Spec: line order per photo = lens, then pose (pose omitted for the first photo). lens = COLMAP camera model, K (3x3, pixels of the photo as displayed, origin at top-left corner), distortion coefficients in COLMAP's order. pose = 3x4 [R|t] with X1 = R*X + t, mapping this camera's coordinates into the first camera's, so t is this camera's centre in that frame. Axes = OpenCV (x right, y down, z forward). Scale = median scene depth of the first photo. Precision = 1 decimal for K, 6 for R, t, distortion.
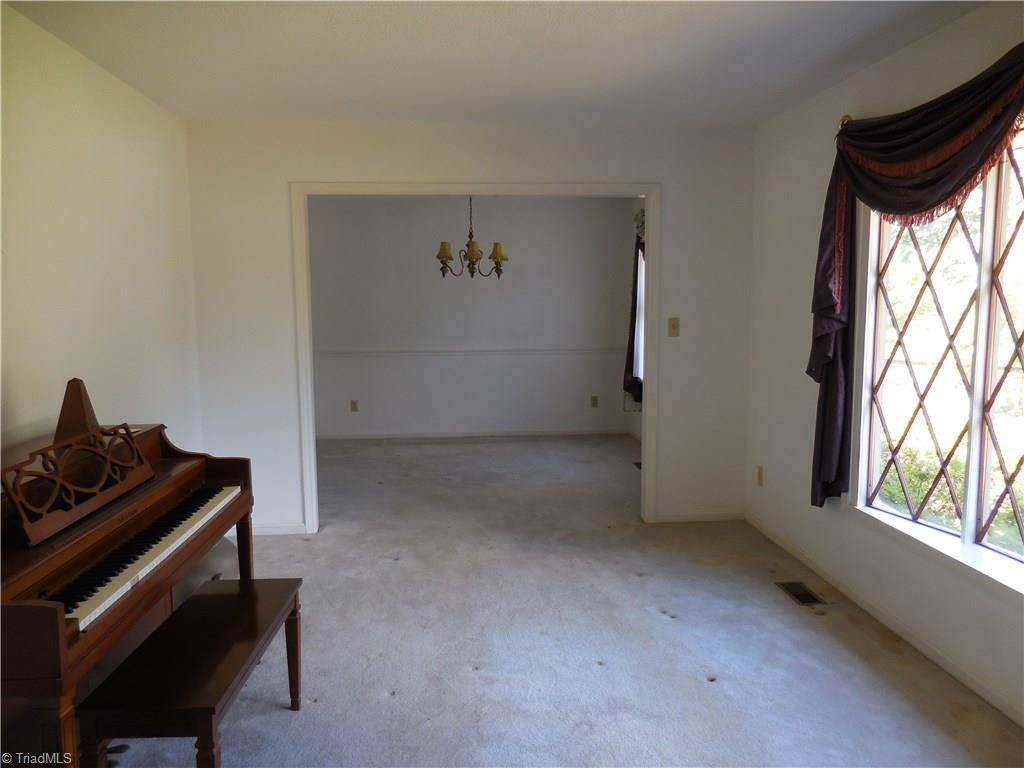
lens RADIAL K [[787.2, 0, 506.3], [0, 787.2, 382.0], [0, 0, 1]] dist [0.011472, 0.011643]
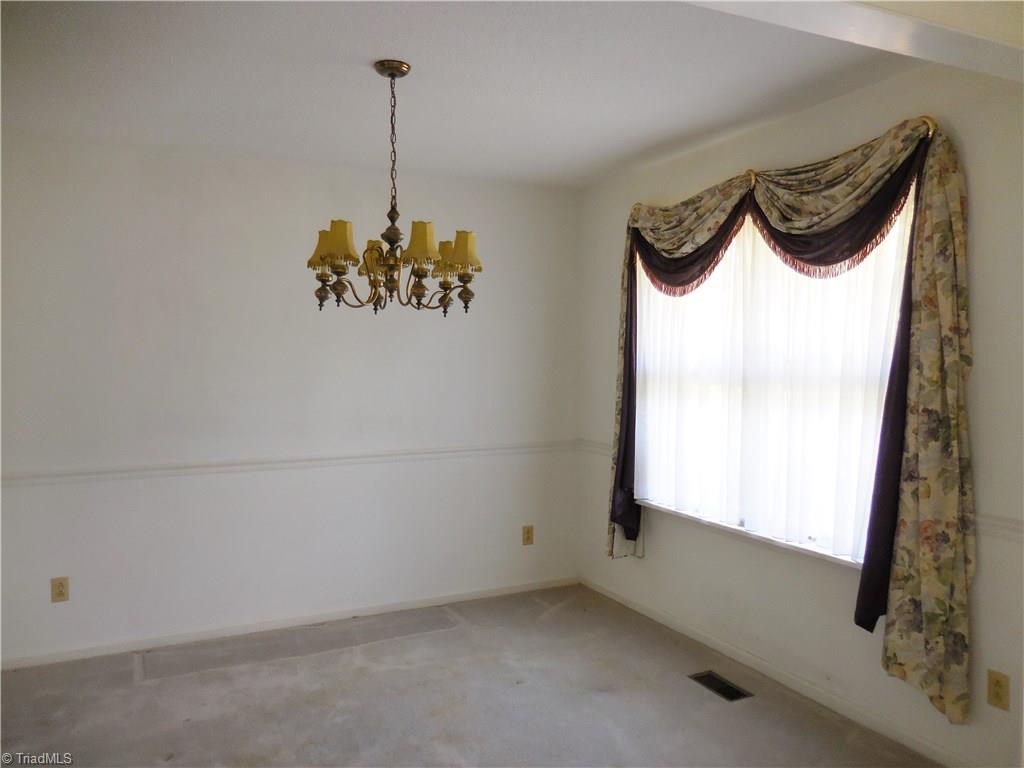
lens RADIAL K [[787.2, 0, 506.3], [0, 787.2, 382.0], [0, 0, 1]] dist [0.011472, 0.011643]
pose [[0.932583, -0.015556, 0.360620, -0.141025], [0.045780, 0.996100, -0.075420, -0.056558], [-0.358041, 0.086844, 0.929658, 0.566532]]
